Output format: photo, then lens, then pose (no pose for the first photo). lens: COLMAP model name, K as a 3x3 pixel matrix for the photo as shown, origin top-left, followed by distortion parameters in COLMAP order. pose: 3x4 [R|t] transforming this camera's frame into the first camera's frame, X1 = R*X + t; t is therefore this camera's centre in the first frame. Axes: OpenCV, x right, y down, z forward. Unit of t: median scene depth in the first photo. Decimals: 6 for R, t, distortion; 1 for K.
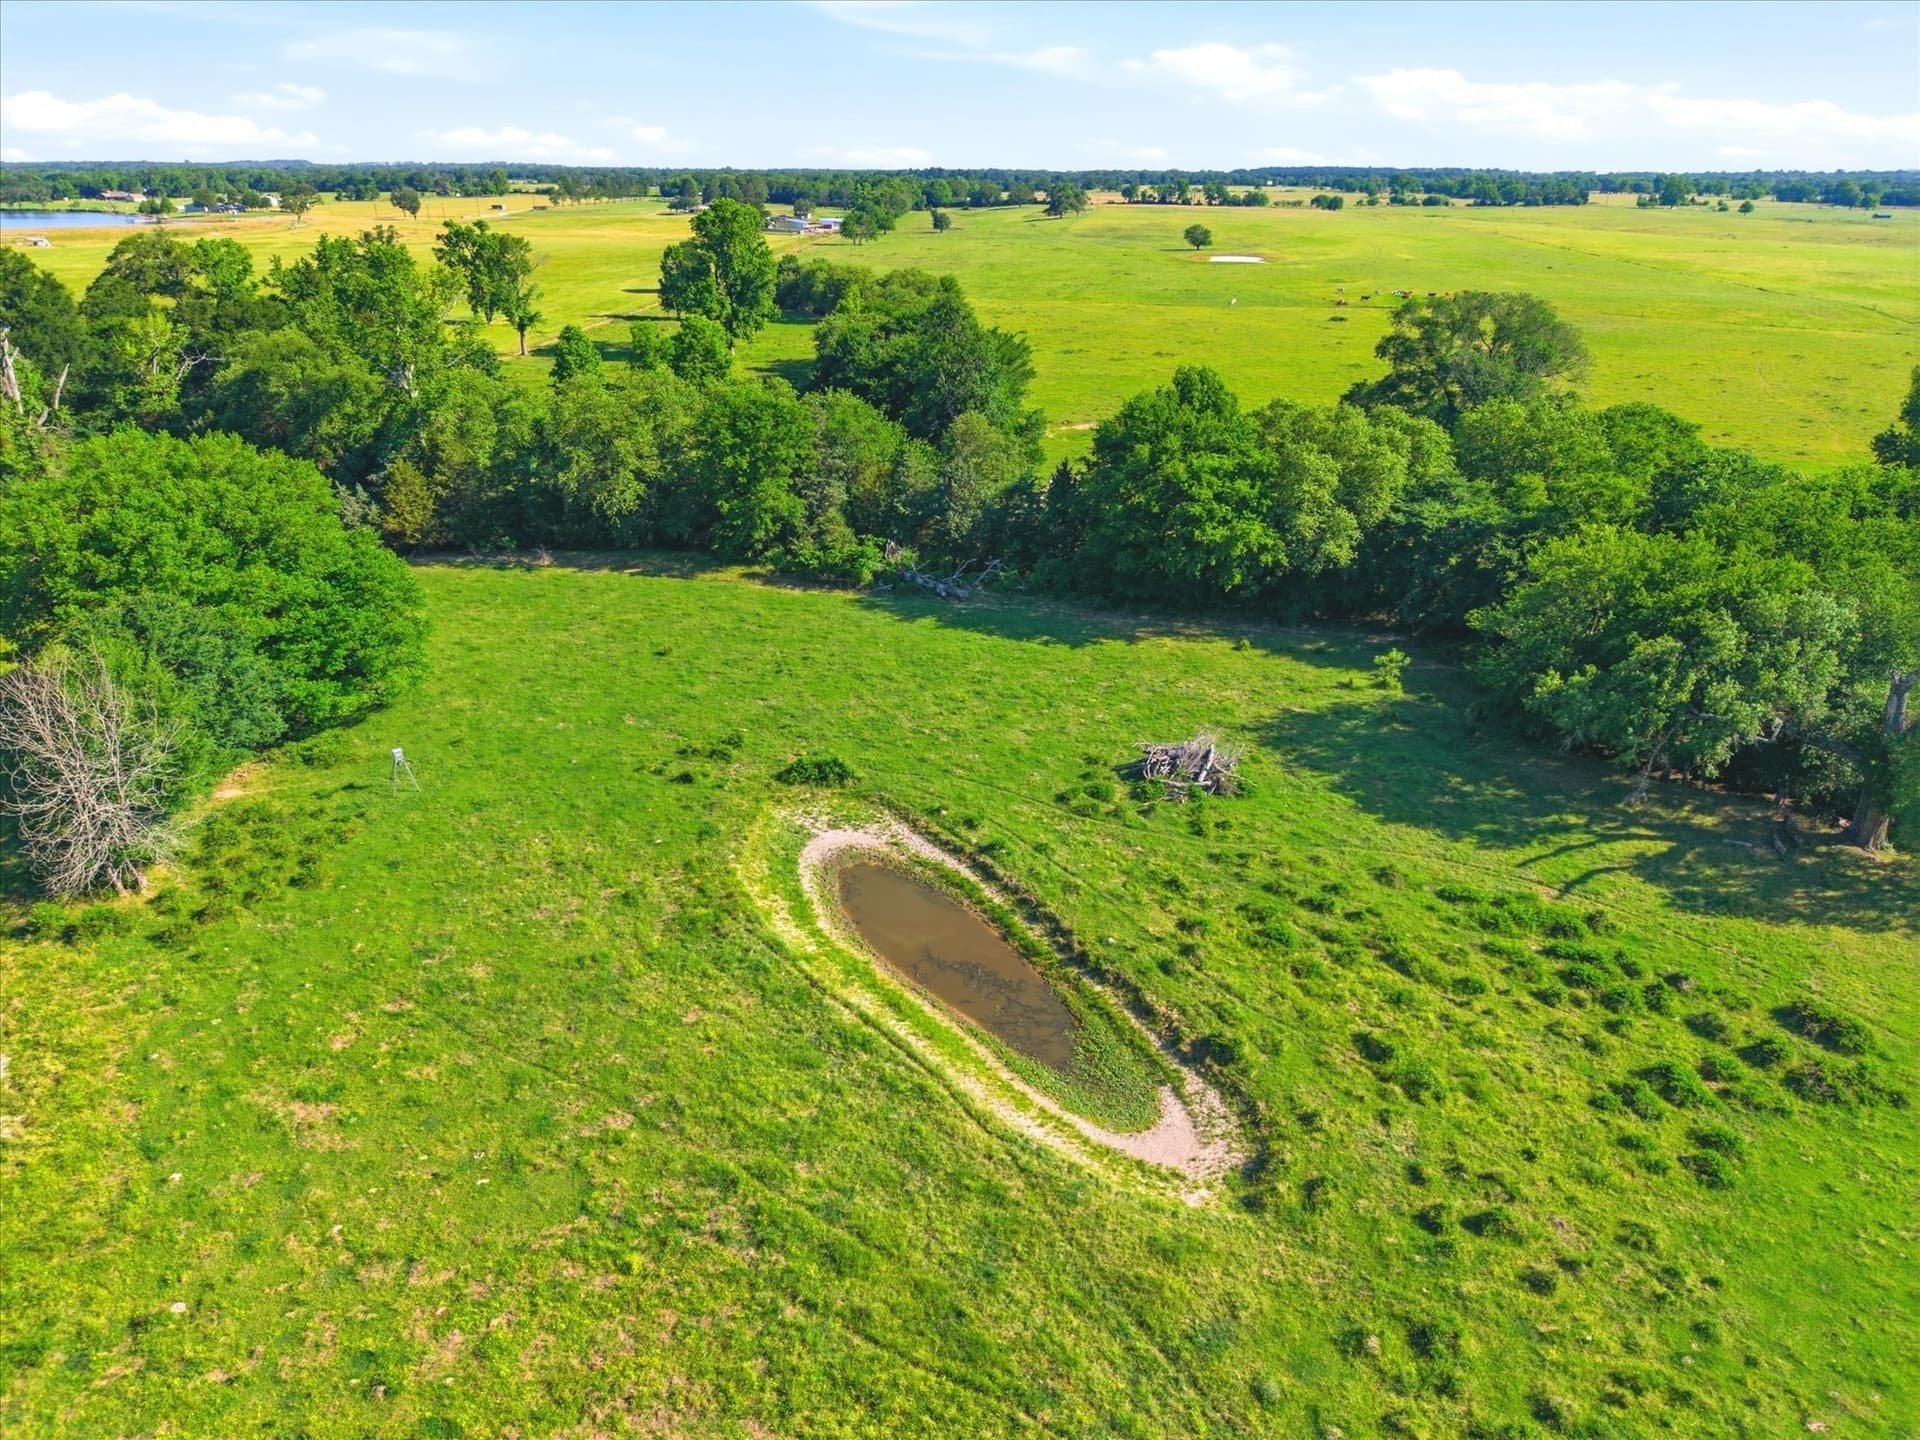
lens RADIAL K [[1286.7, 0, 960.0], [0, 1286.7, 720.0], [0, 0, 1]] dist [0.029924, -0.028576]
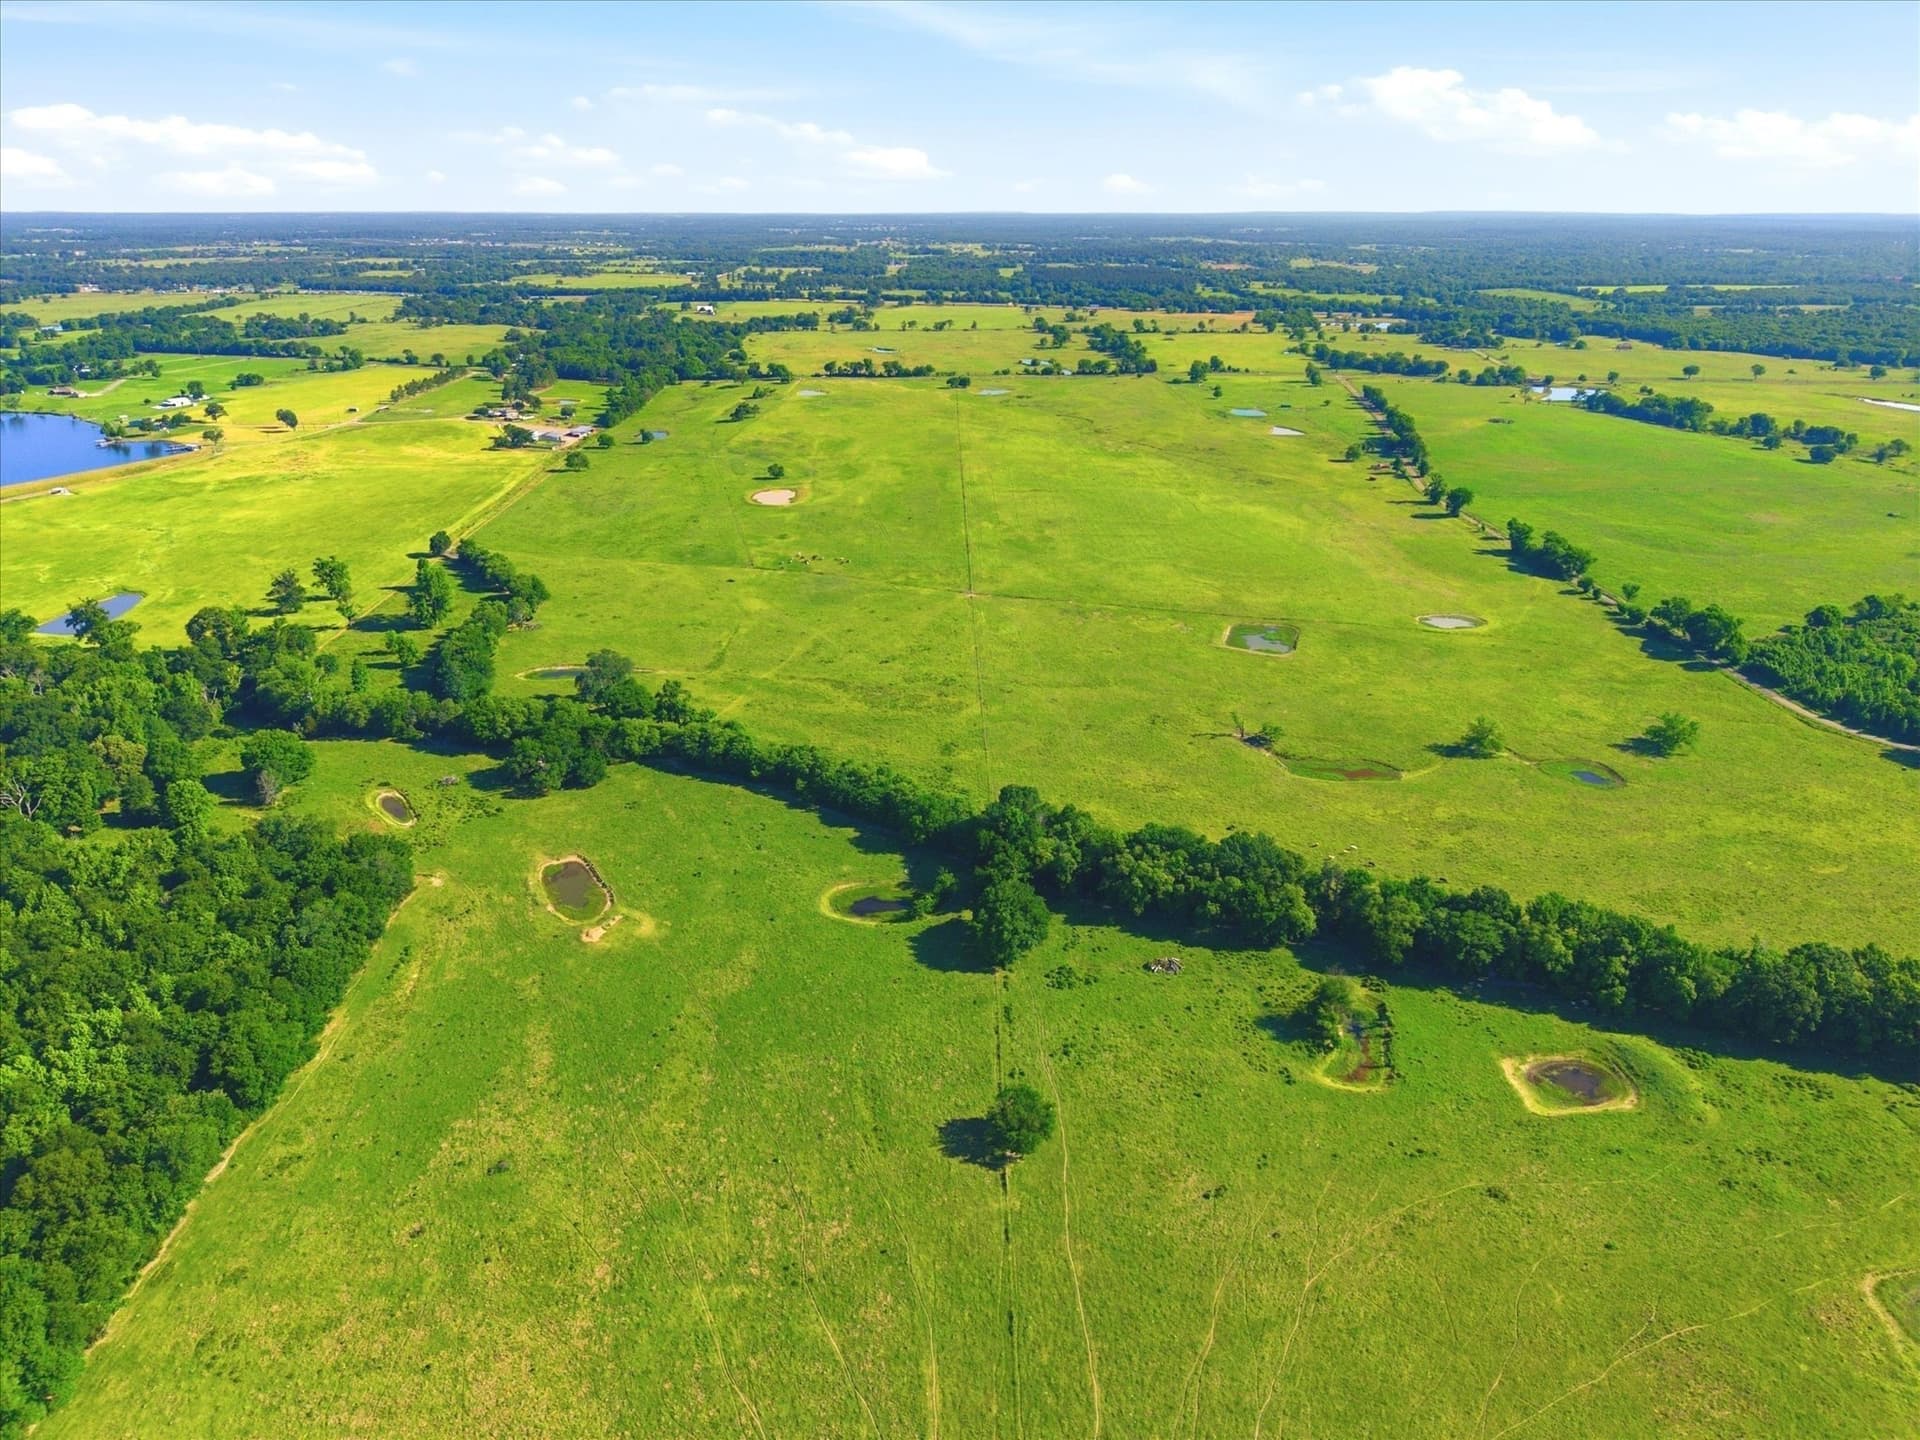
lens RADIAL K [[1286.7, 0, 960.0], [0, 1286.7, 720.0], [0, 0, 1]] dist [0.029924, -0.028576]
pose [[0.996433, -0.033518, 0.077446, 1.624148], [0.034727, 0.999294, -0.014317, -0.059701], [-0.076911, 0.016955, 0.996894, -4.027324]]
